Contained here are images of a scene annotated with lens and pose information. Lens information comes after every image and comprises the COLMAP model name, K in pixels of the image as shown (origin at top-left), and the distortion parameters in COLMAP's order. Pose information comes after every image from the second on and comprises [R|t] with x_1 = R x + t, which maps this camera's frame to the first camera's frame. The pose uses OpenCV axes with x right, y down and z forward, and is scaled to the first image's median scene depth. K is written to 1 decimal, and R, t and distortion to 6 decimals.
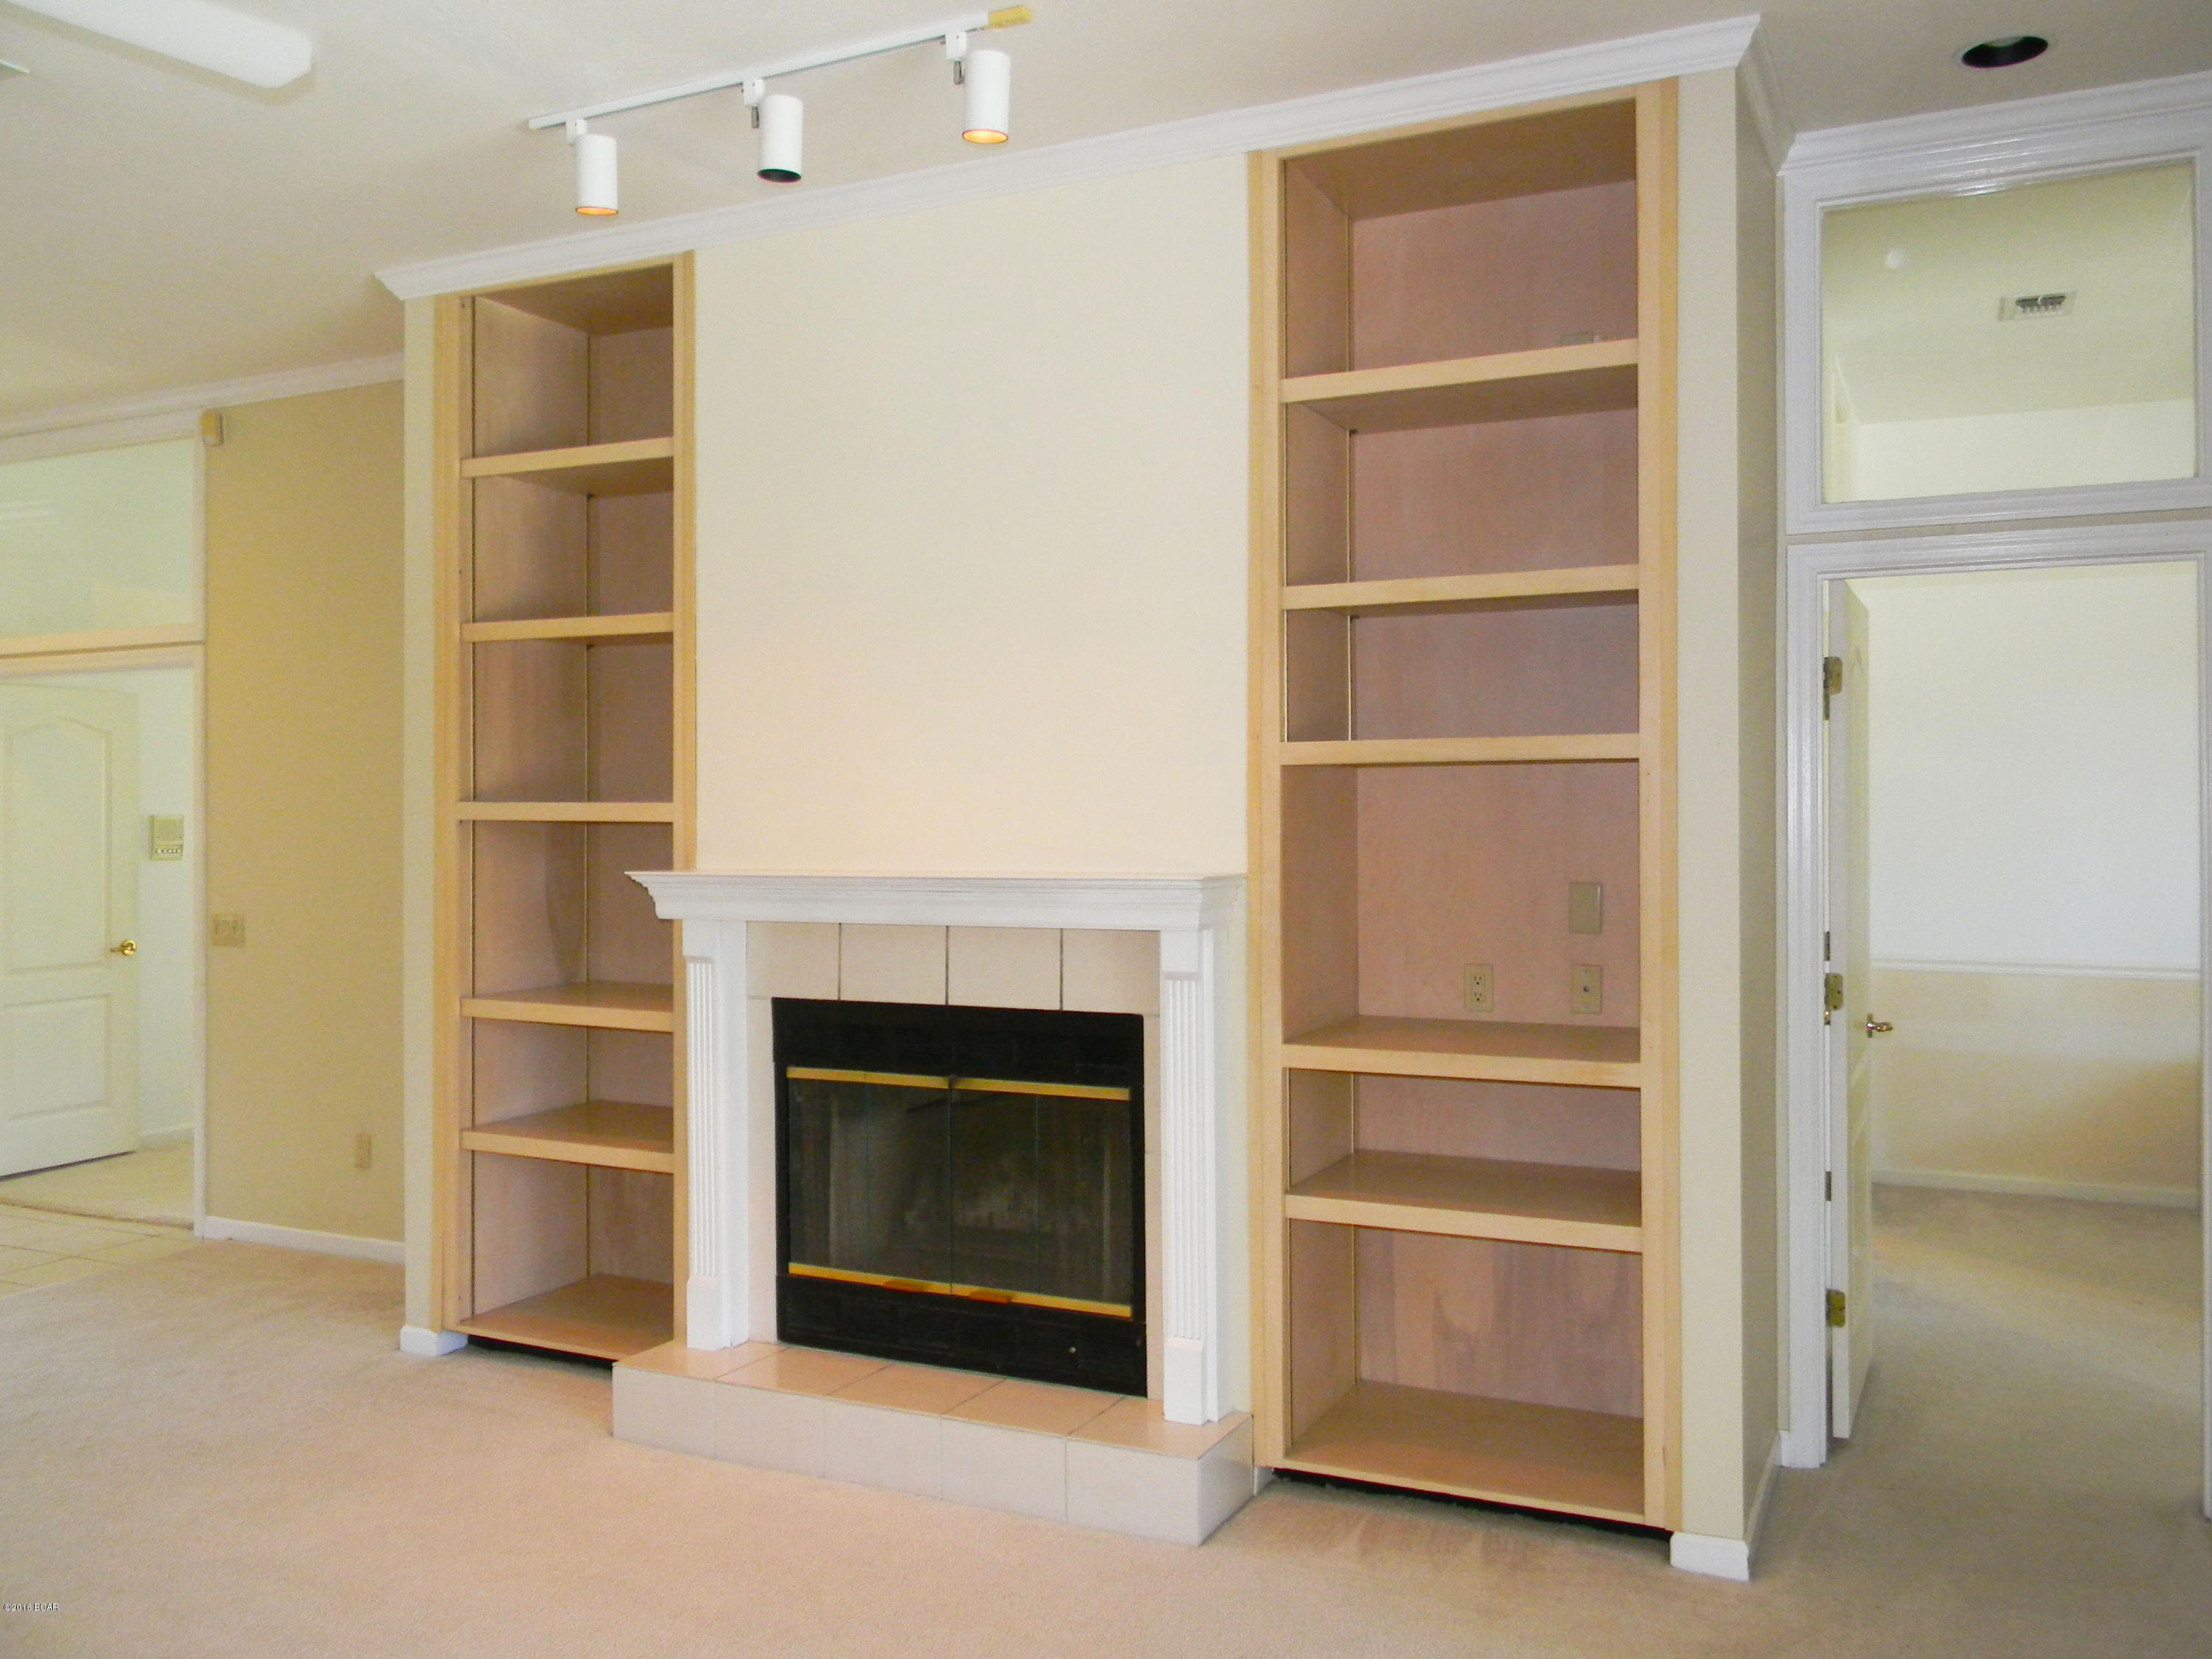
lens RADIAL K [[1835.6, 0, 1135.4], [0, 1835.6, 811.0], [0, 0, 1]] dist [0.000940, -0.009066]
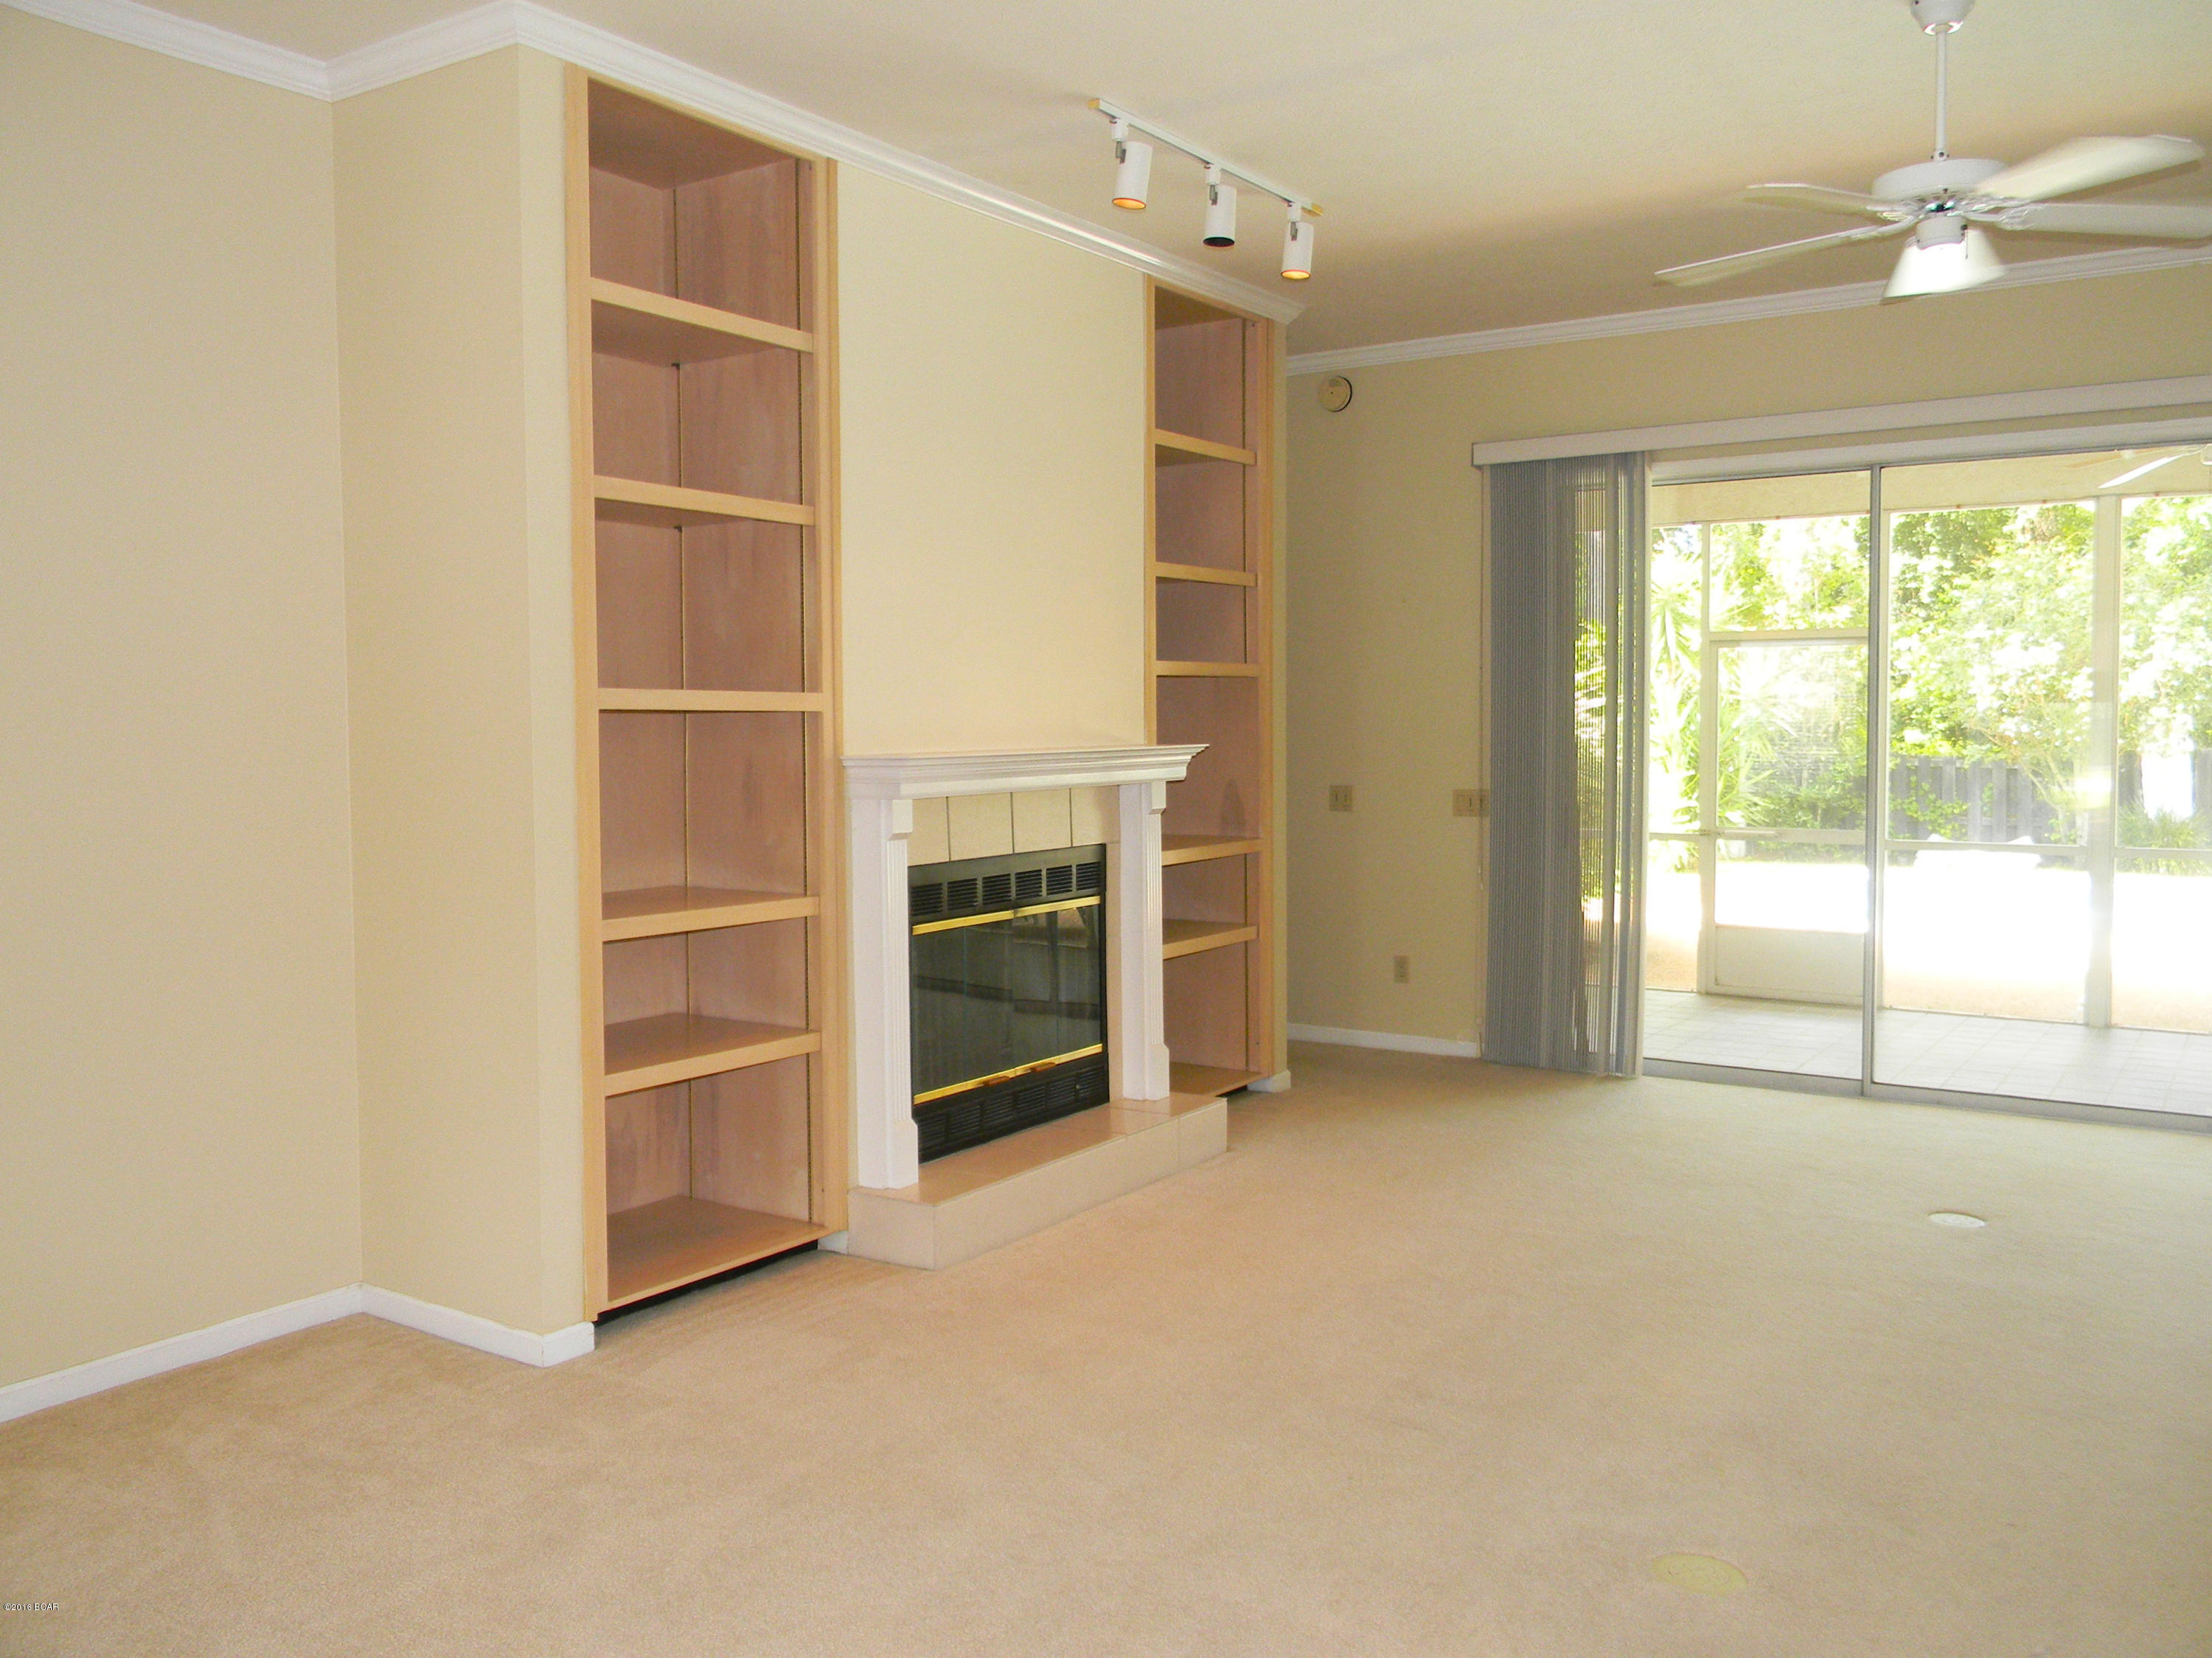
lens RADIAL K [[1835.4, 0, 1135.4], [0, 1835.4, 810.5], [0, 0, 1]] dist [0.000940, -0.009066]
pose [[0.130534, -0.048613, 0.990251, -1.303396], [0.007774, 0.998817, 0.048008, 0.013633], [-0.991413, 0.001432, 0.130758, 0.716860]]
